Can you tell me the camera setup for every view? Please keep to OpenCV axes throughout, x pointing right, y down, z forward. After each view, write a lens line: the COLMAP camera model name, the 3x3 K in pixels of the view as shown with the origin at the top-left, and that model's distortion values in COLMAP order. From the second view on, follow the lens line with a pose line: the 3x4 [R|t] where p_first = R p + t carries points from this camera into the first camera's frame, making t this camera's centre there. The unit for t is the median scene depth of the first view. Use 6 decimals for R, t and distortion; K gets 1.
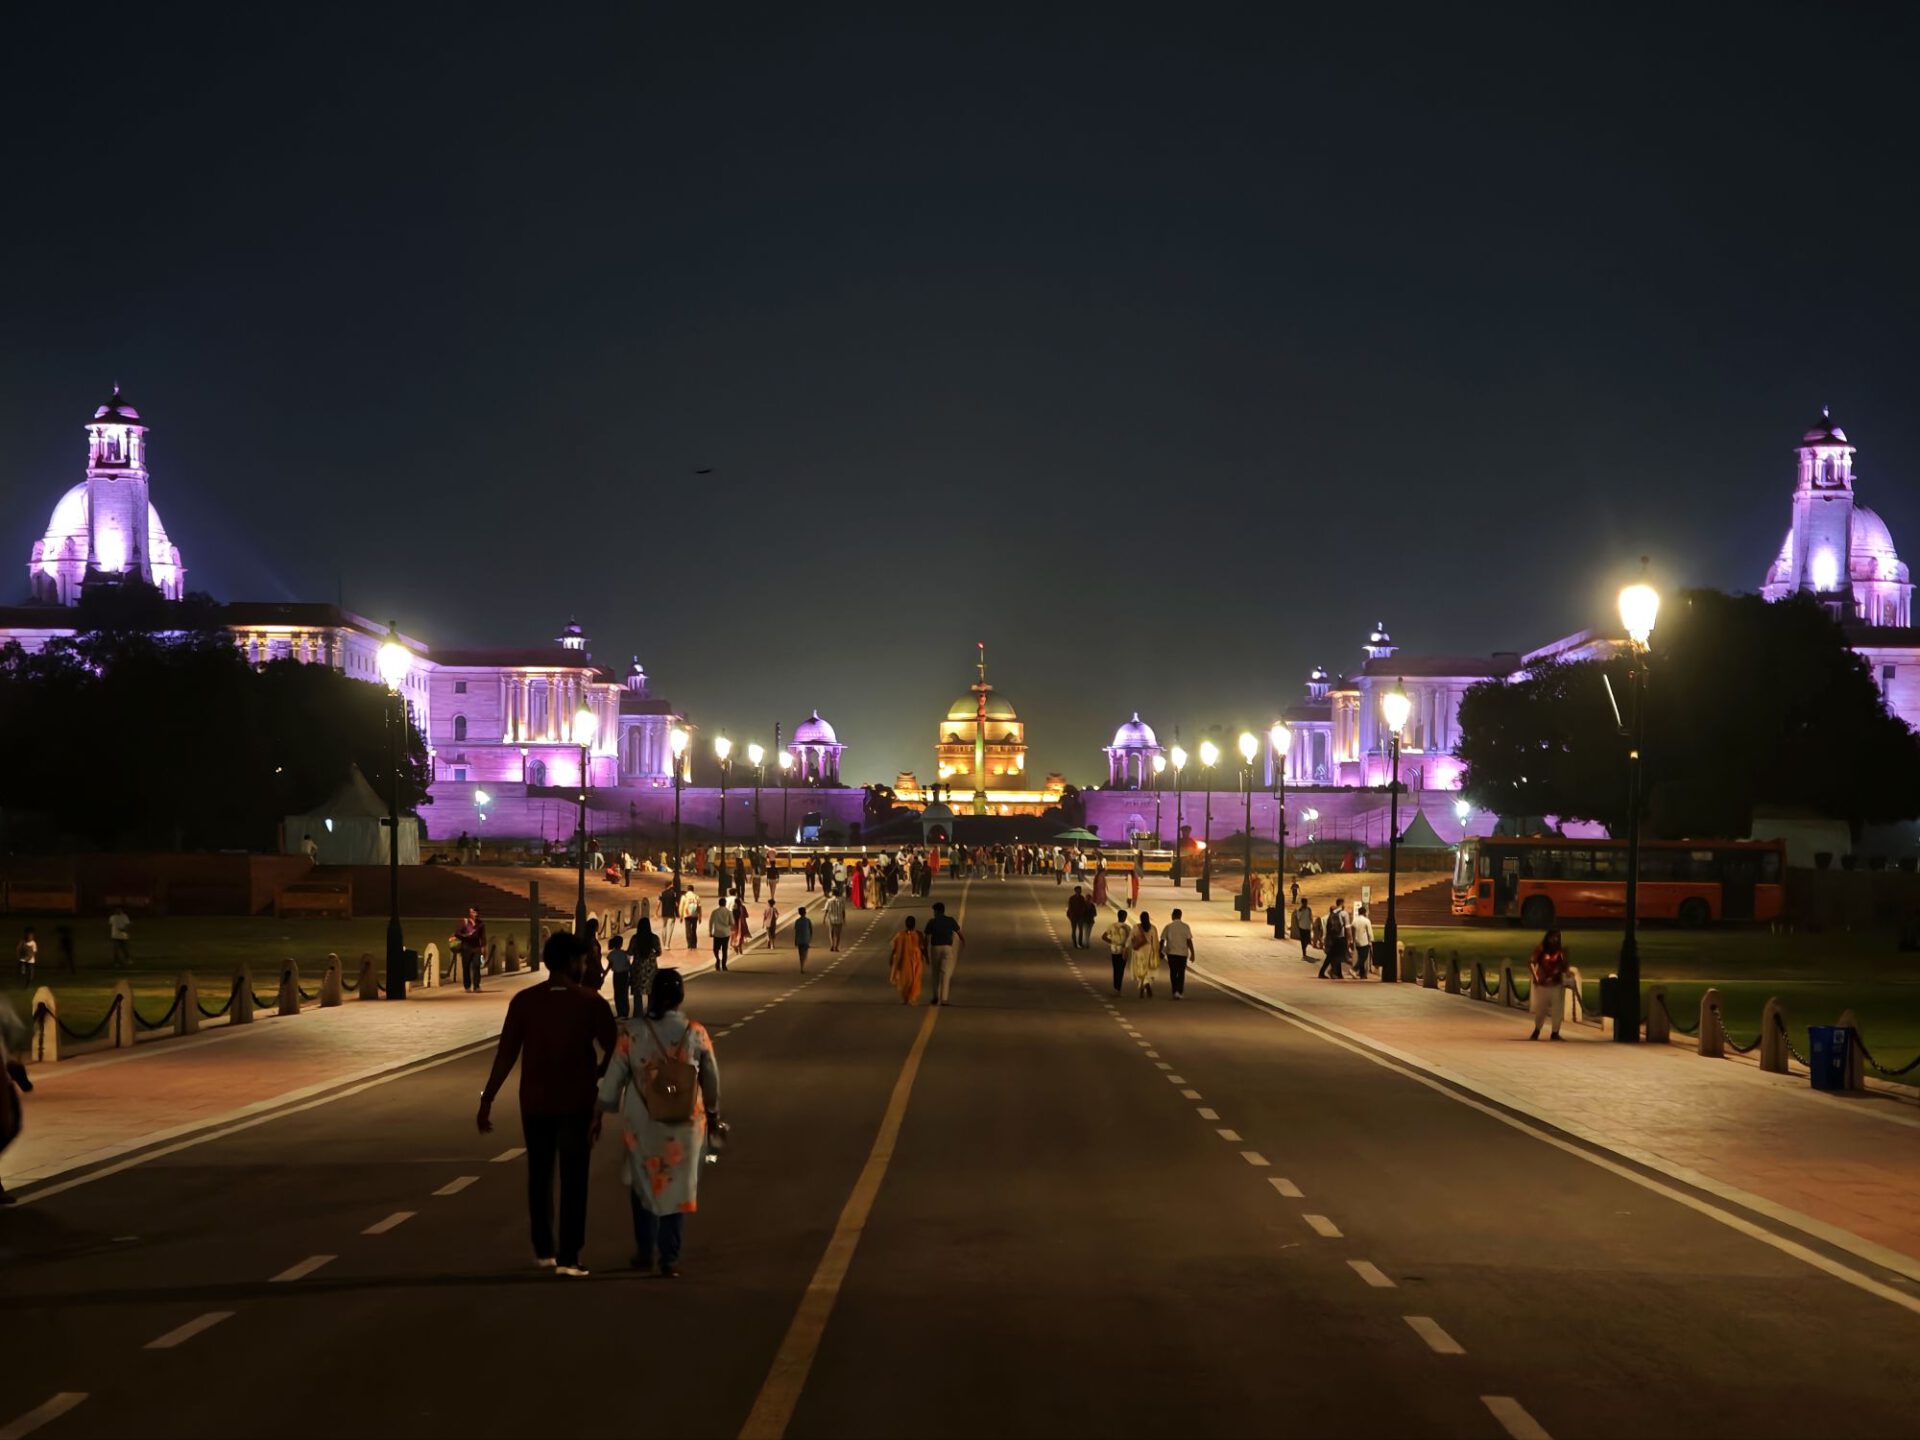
lens RADIAL K [[3915.6, 0, 958.3], [0, 3915.6, 720.6], [0, 0, 1]] dist [0.258966, 0.000000]
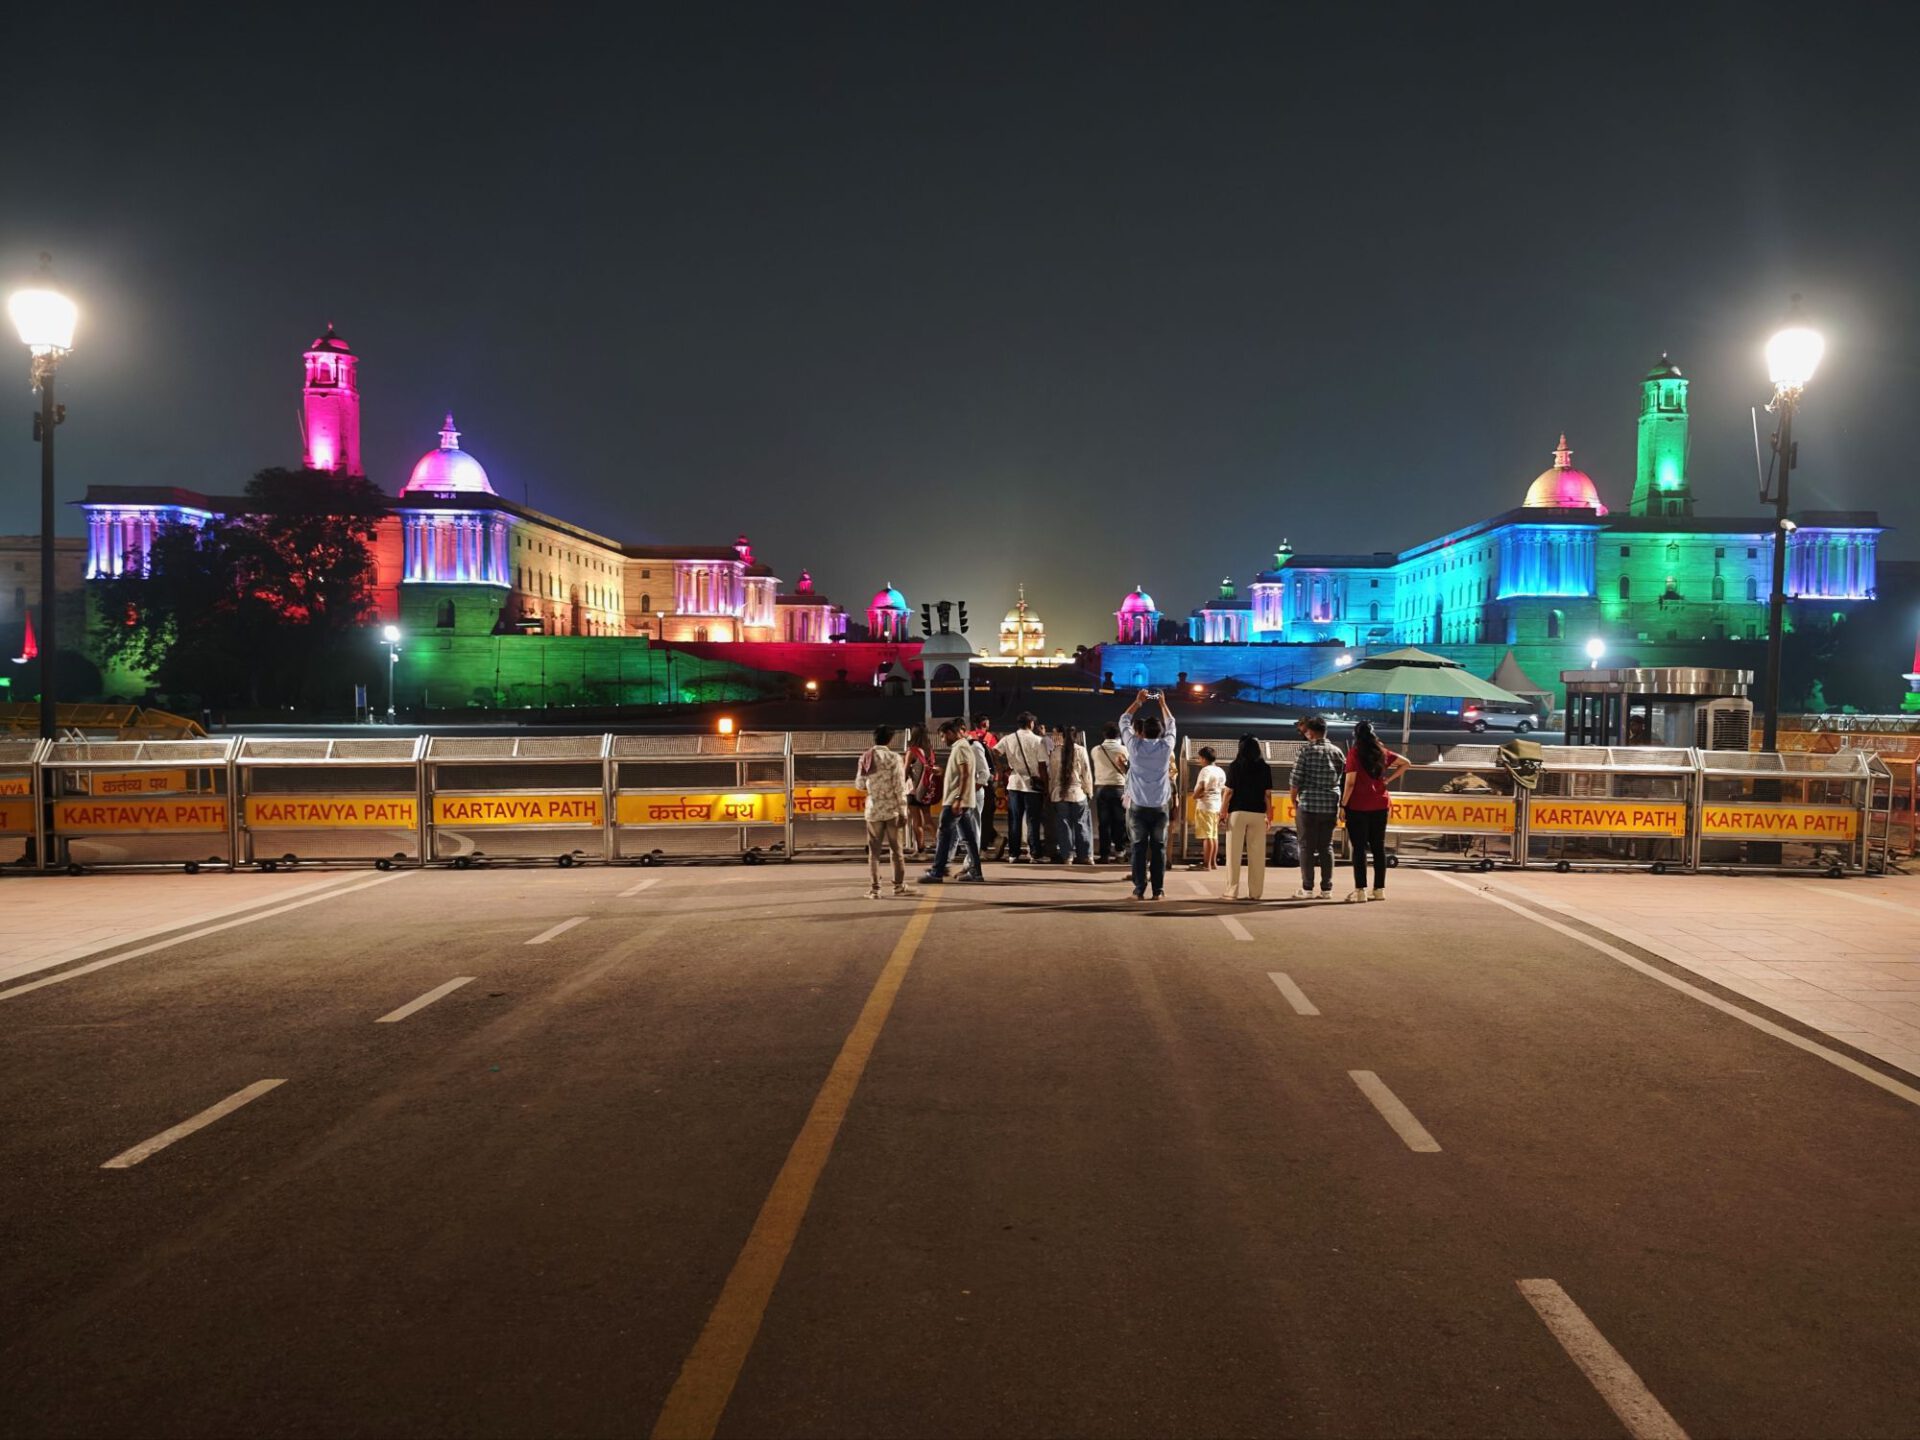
lens RADIAL K [[1287.0, 0, 960.9], [0, 1287.0, 722.0], [0, 0, 1]] dist [-0.040609, -0.000330]
pose [[0.999079, -0.000404, -0.042910, 0.004799], [0.003028, 0.998128, 0.061091, 0.016931], [0.042805, -0.061164, 0.997209, 0.568851]]
